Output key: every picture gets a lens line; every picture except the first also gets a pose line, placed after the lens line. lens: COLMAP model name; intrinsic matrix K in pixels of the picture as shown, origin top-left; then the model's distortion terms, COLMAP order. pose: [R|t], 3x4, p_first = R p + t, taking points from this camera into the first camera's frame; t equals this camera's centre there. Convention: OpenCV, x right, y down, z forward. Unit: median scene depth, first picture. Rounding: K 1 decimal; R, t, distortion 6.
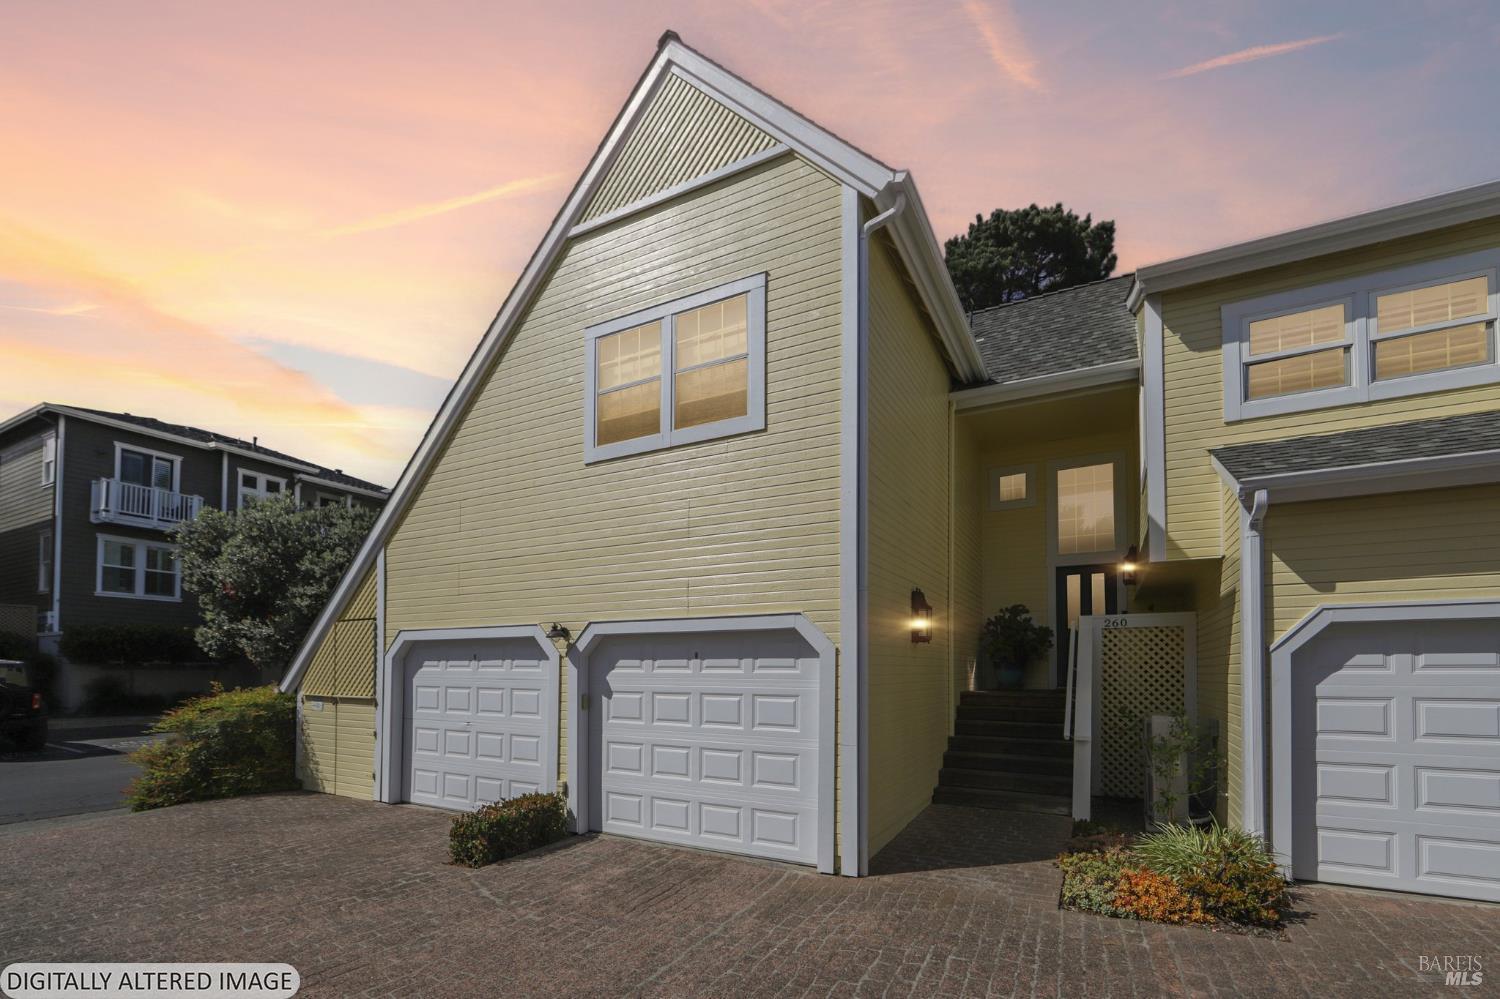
lens RADIAL K [[553.2, 0, 801.7], [0, 553.2, 680.6], [0, 0, 1]] dist [-0.000827, -0.000200]
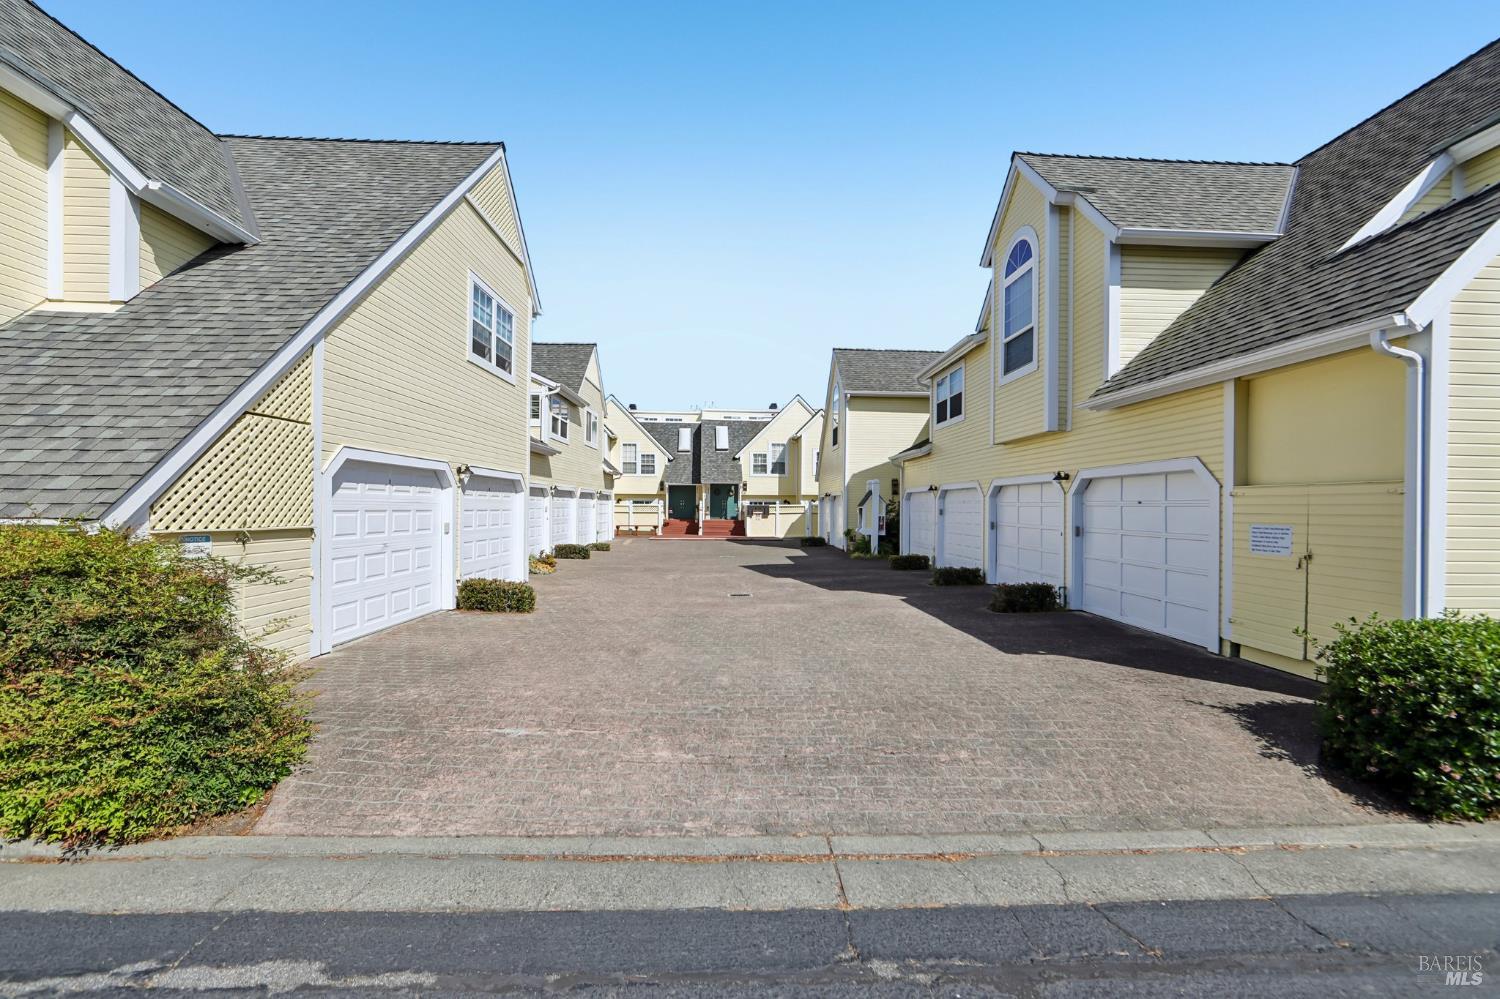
lens RADIAL K [[605.8, 0, 750.0], [0, 605.8, 499.5], [0, 0, 1]] dist [0.002444, 0.000368]
pose [[-0.408497, 0.004137, 0.912750, -1.844449], [-0.008809, 0.999925, -0.008474, -0.004661], [-0.912717, -0.011502, -0.408430, 0.802105]]
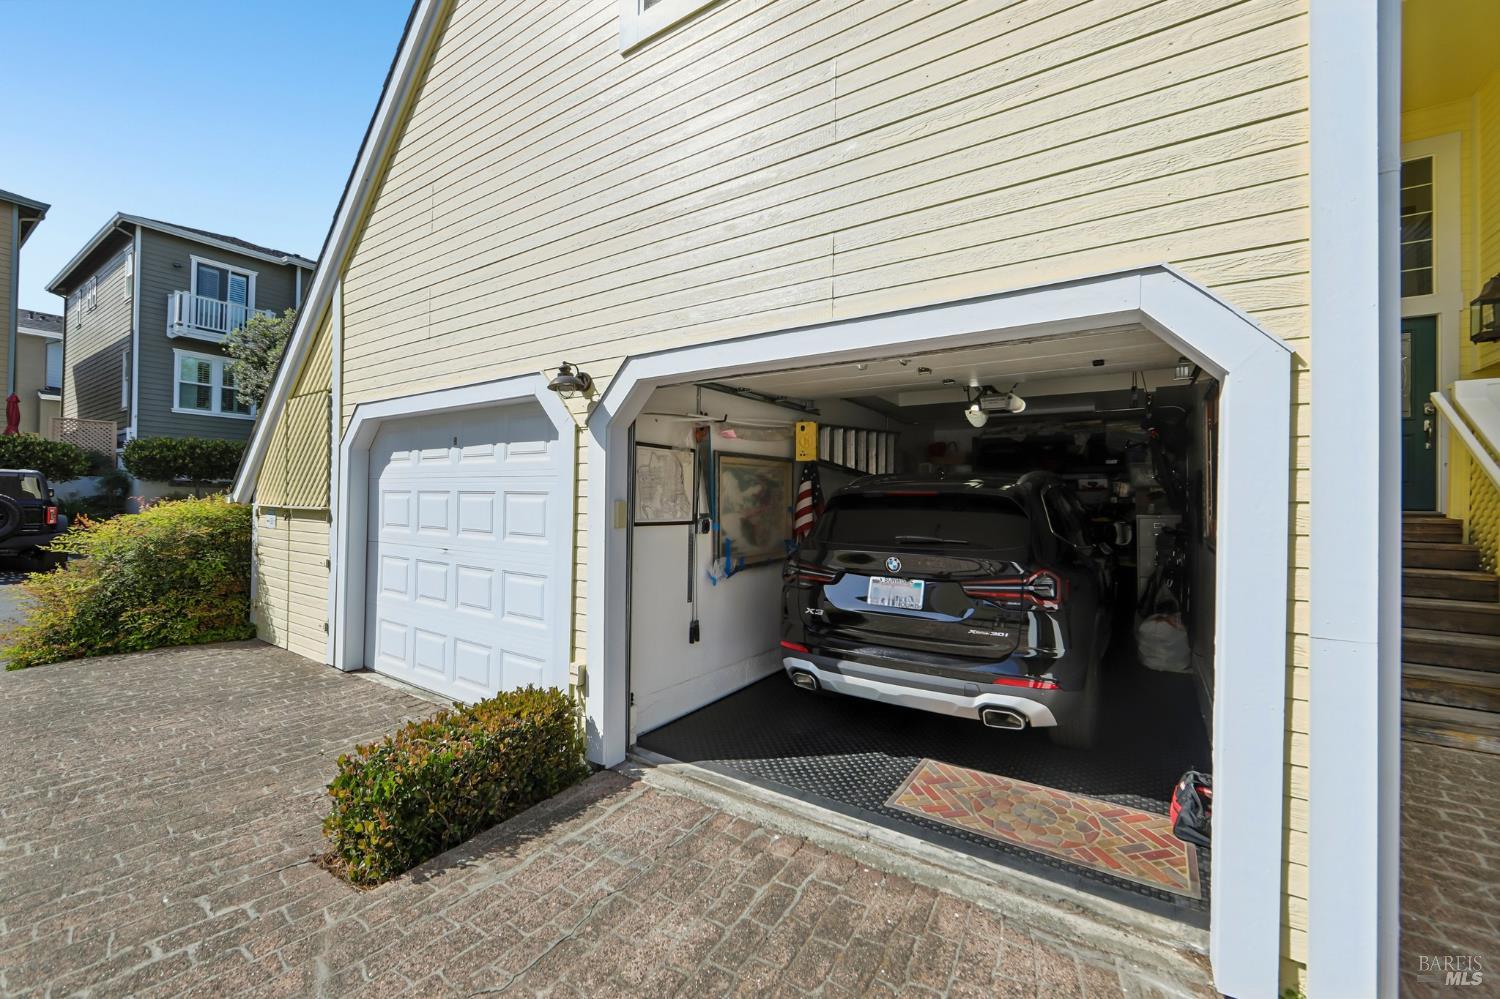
lens RADIAL K [[605.8, 0, 750.0], [0, 605.8, 499.5], [0, 0, 1]] dist [0.002444, 0.000368]
pose [[0.978996, 0.002545, -0.203862, -0.131404], [-0.005272, 0.999904, -0.012837, 0.026411], [0.203810, 0.013642, 0.978915, 0.395192]]
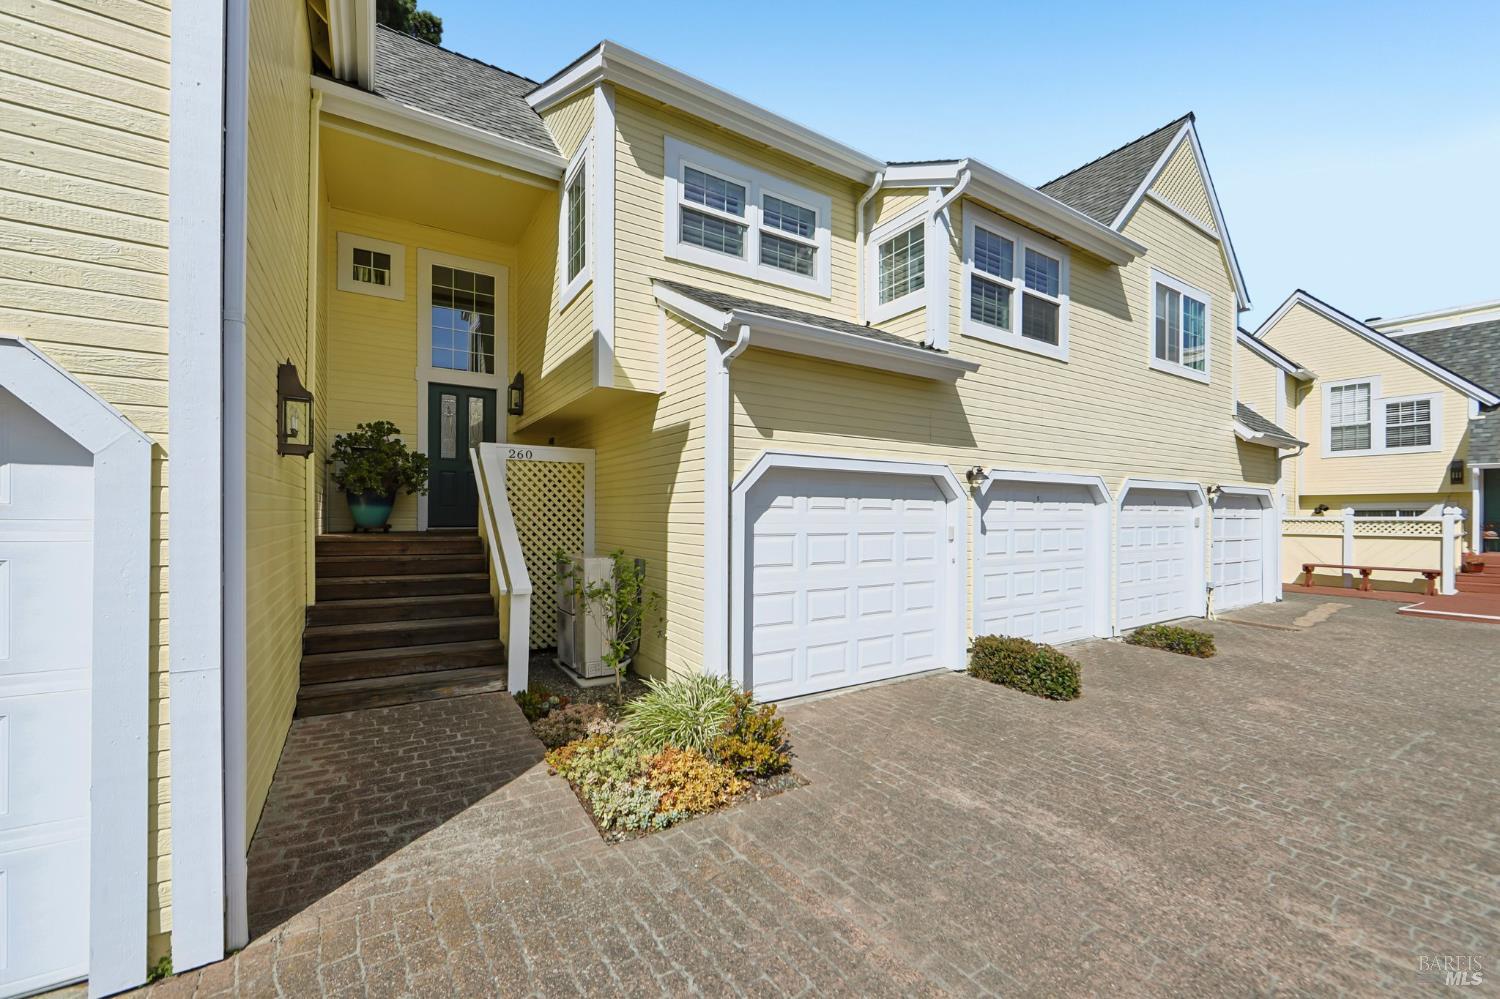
lens RADIAL K [[607.5, 0, 746.0], [0, 607.5, 523.6], [0, 0, 1]] dist [-0.007167, -0.000016]
pose [[0.566140, -0.008263, 0.824268, -0.042047], [0.002958, 0.999964, 0.007993, -0.001144], [-0.824304, -0.002088, 0.566144, 0.261182]]
